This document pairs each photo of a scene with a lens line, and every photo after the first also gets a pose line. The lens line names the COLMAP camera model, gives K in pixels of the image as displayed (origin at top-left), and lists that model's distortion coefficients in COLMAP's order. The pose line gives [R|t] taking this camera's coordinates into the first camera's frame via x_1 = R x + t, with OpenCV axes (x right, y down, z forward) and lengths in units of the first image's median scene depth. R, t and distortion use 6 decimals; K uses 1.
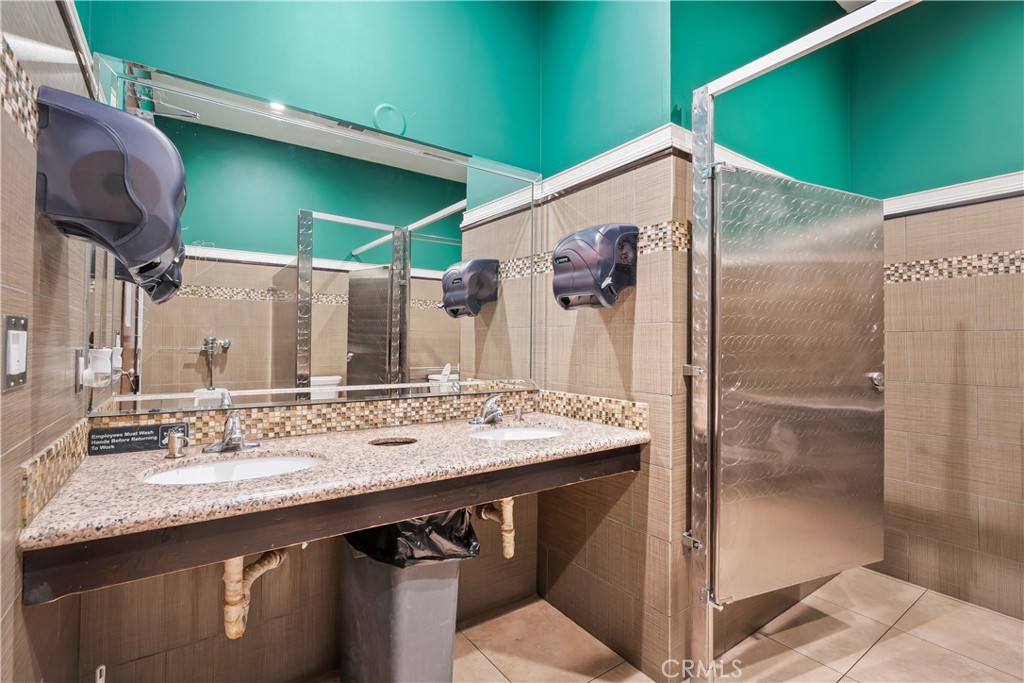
lens RADIAL K [[460.4, 0, 511.1], [0, 460.4, 341.4], [0, 0, 1]] dist [-0.001132, 0.000134]
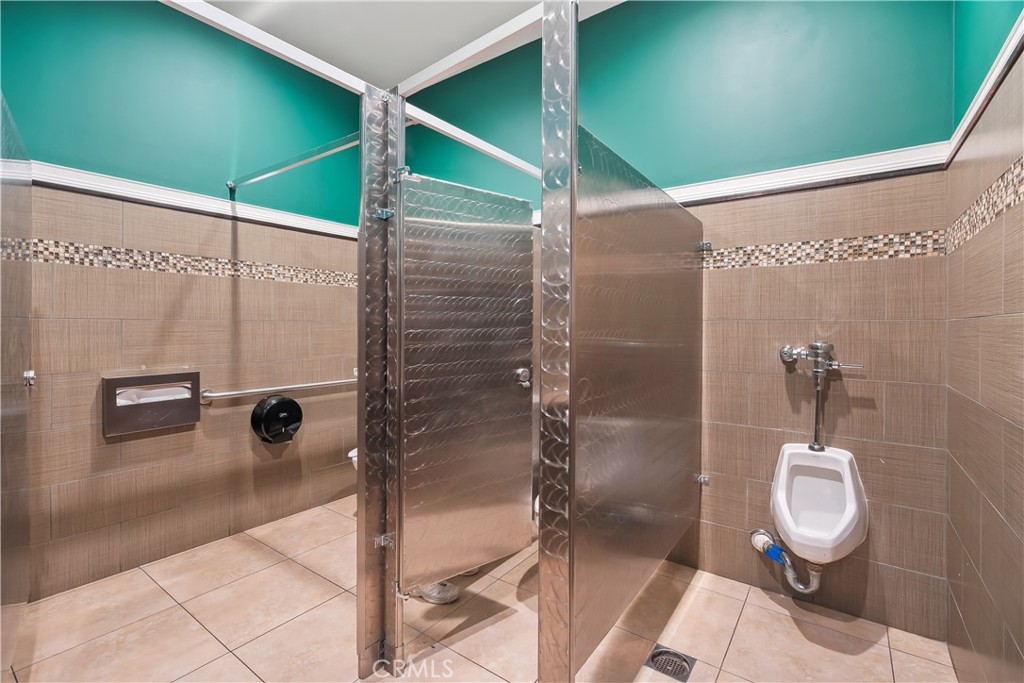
lens RADIAL K [[460.4, 0, 511.1], [0, 460.4, 341.4], [0, 0, 1]] dist [-0.001132, 0.000134]
pose [[-0.324141, -0.038743, 0.945215, -0.234091], [-0.008996, 0.999242, 0.037872, -0.020769], [-0.945966, 0.003772, -0.324244, 0.398843]]
